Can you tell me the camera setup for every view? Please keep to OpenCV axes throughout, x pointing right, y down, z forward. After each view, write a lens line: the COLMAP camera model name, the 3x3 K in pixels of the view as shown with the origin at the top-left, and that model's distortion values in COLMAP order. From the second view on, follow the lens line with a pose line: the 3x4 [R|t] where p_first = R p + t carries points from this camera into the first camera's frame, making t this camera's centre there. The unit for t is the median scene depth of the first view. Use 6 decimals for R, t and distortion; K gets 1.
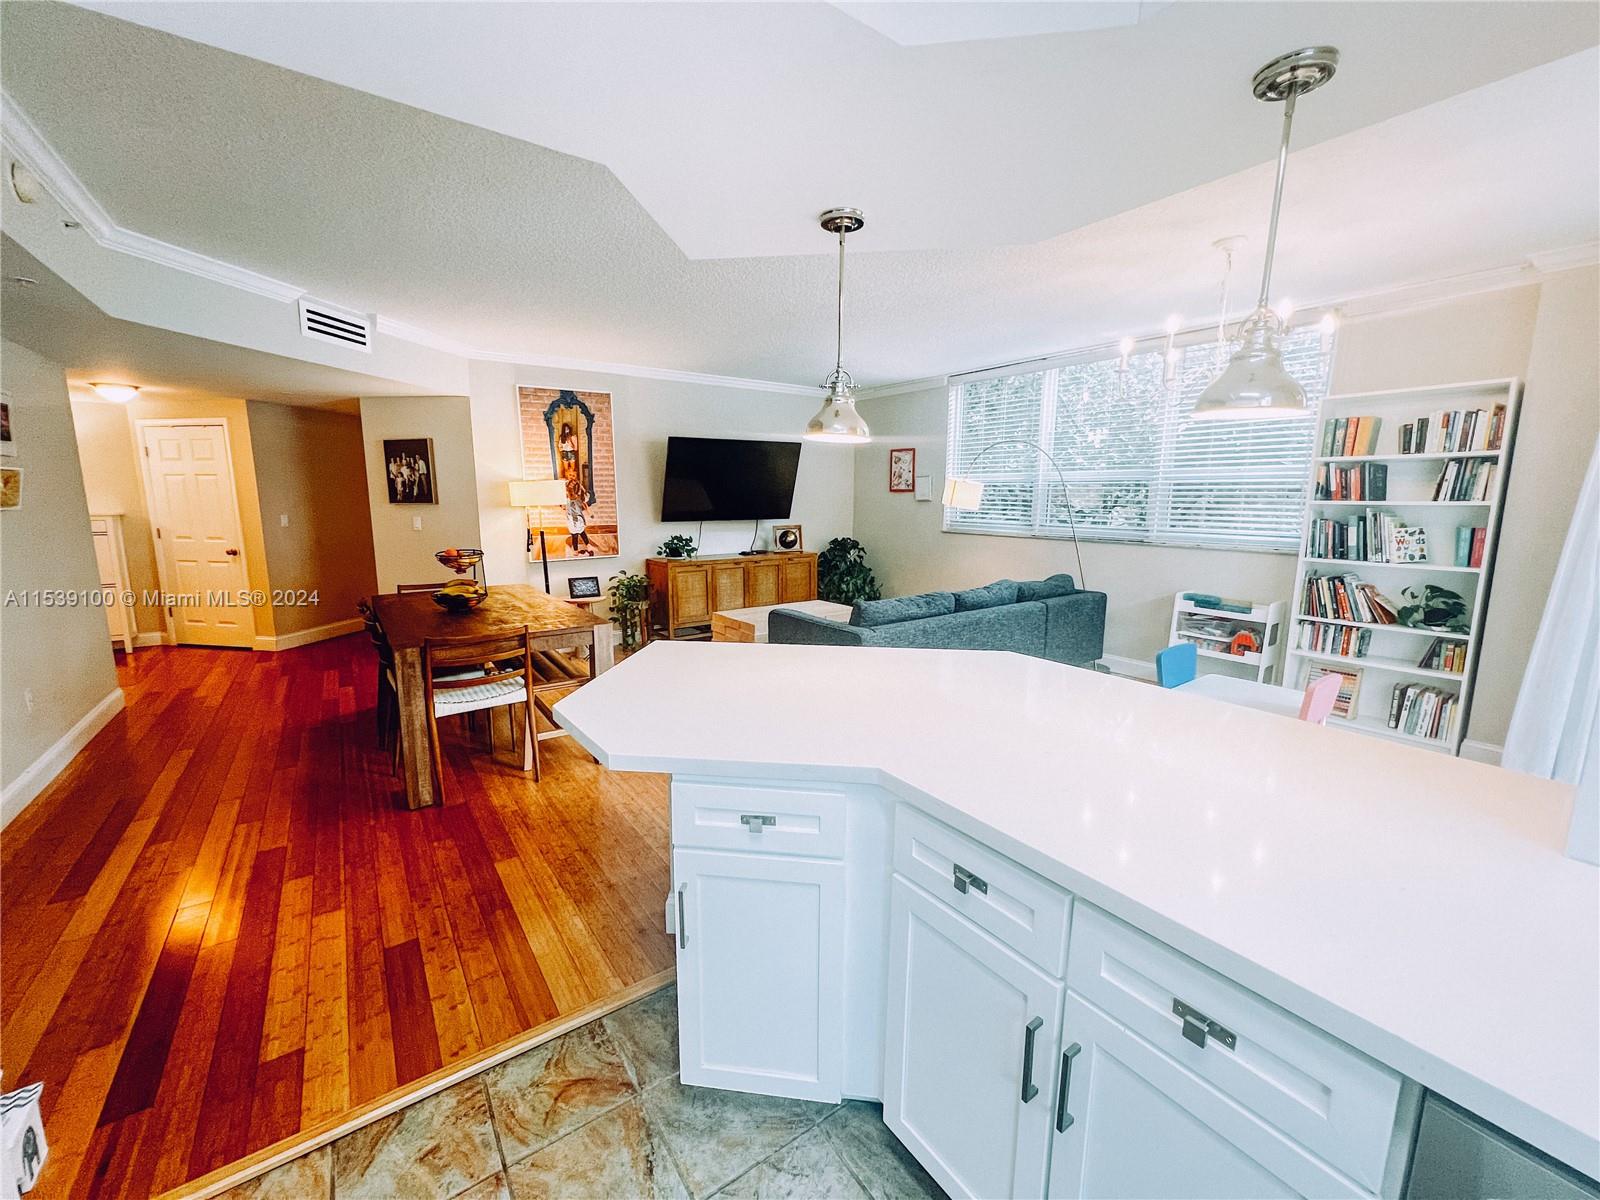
lens RADIAL K [[638.8, 0, 797.1], [0, 638.8, 599.2], [0, 0, 1]] dist [-0.000503, 0.000897]
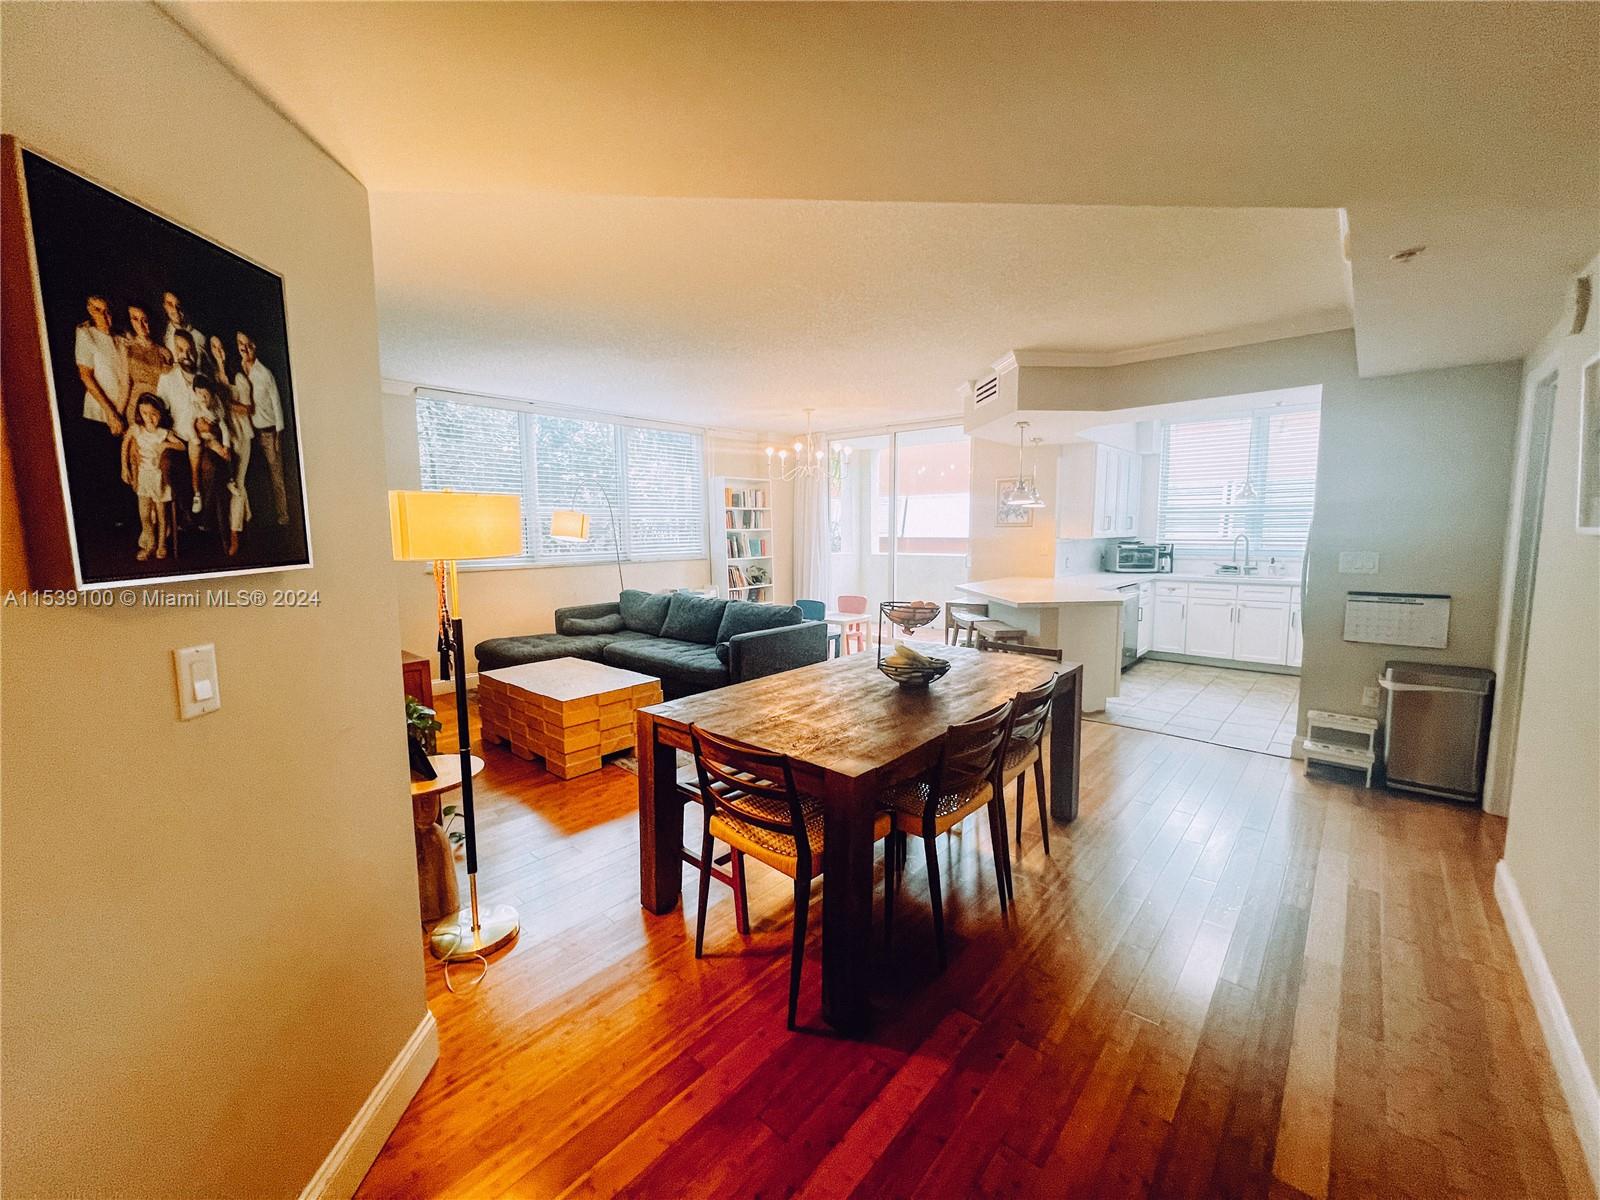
lens RADIAL K [[638.8, 0, 802.8], [0, 638.8, 596.7], [0, 0, 1]] dist [-0.000503, 0.000897]
pose [[-0.223373, -0.103588, 0.969213, -0.785900], [0.171620, 0.974624, 0.143720, -0.133823], [-0.959506, 0.198440, -0.199927, 0.829932]]
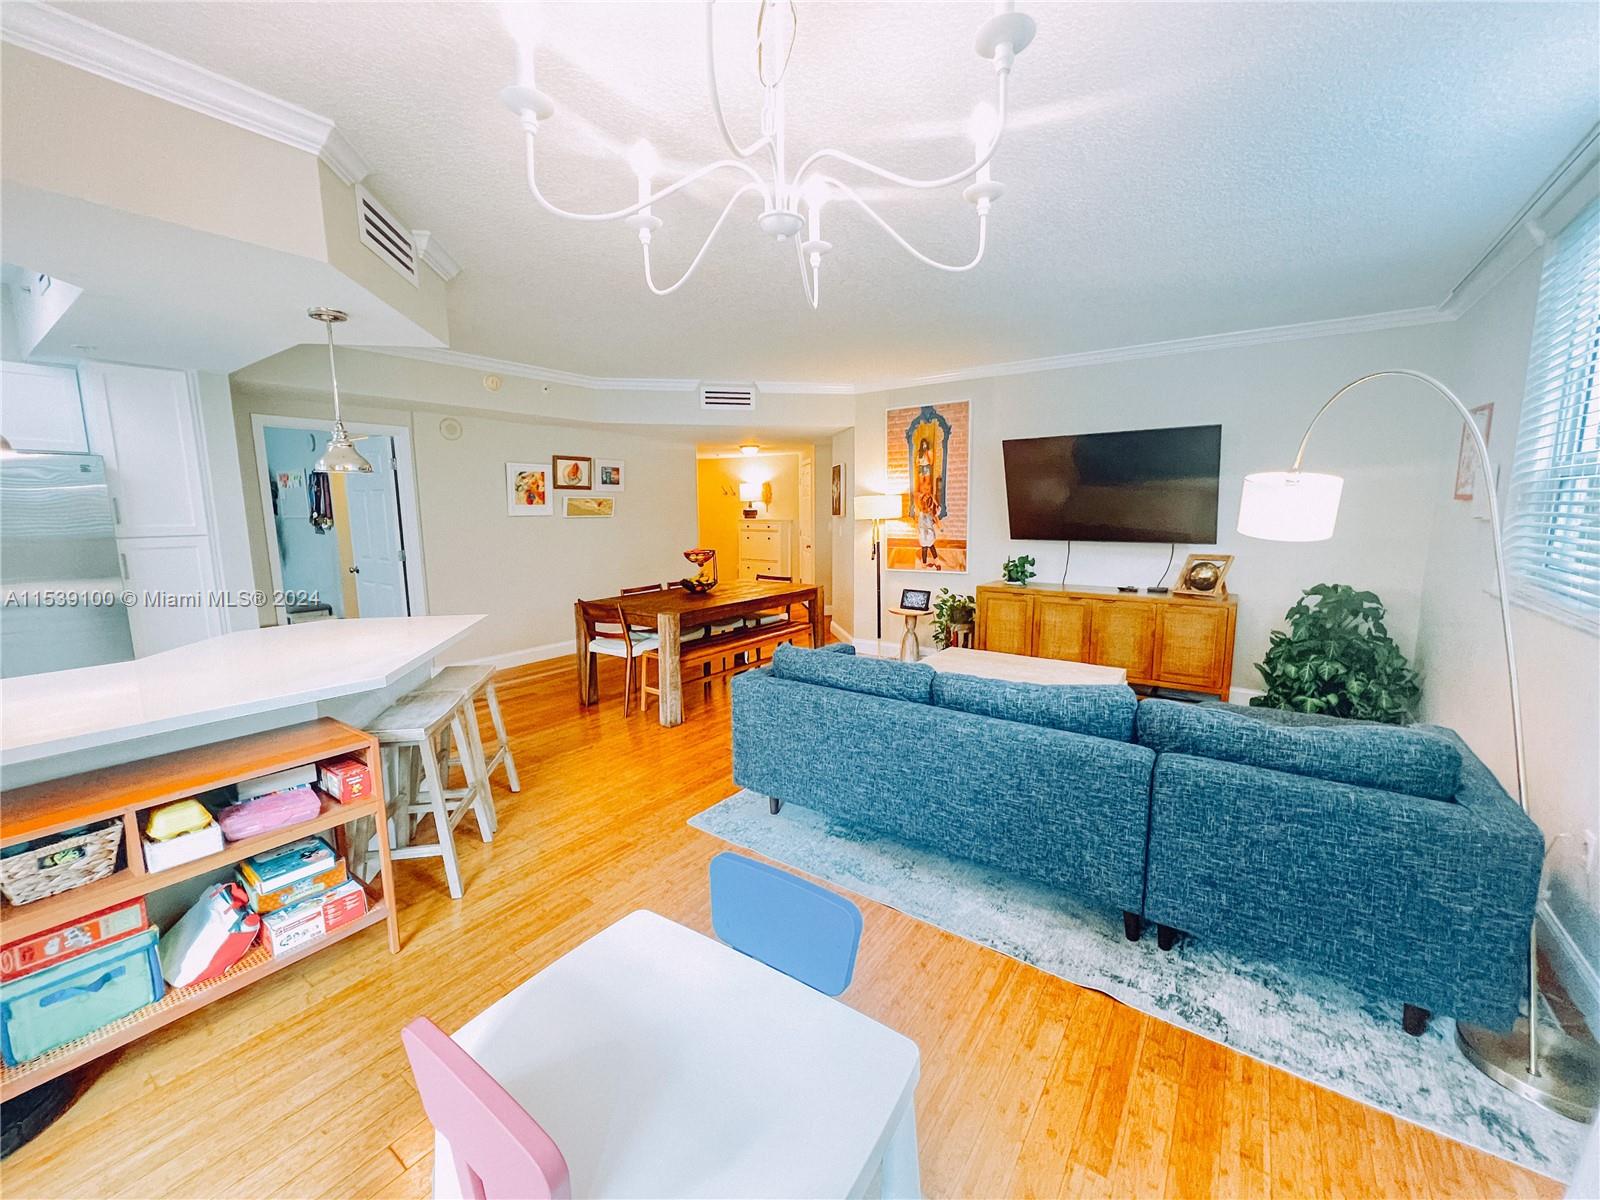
lens RADIAL K [[638.8, 0, 797.2], [0, 638.8, 595.3], [0, 0, 1]] dist [-0.000503, 0.000897]
pose [[0.319434, 0.126478, -0.939130, 0.554585], [-0.148015, 0.985548, 0.082384, -0.081465], [0.935977, 0.112689, 0.333539, 0.491438]]
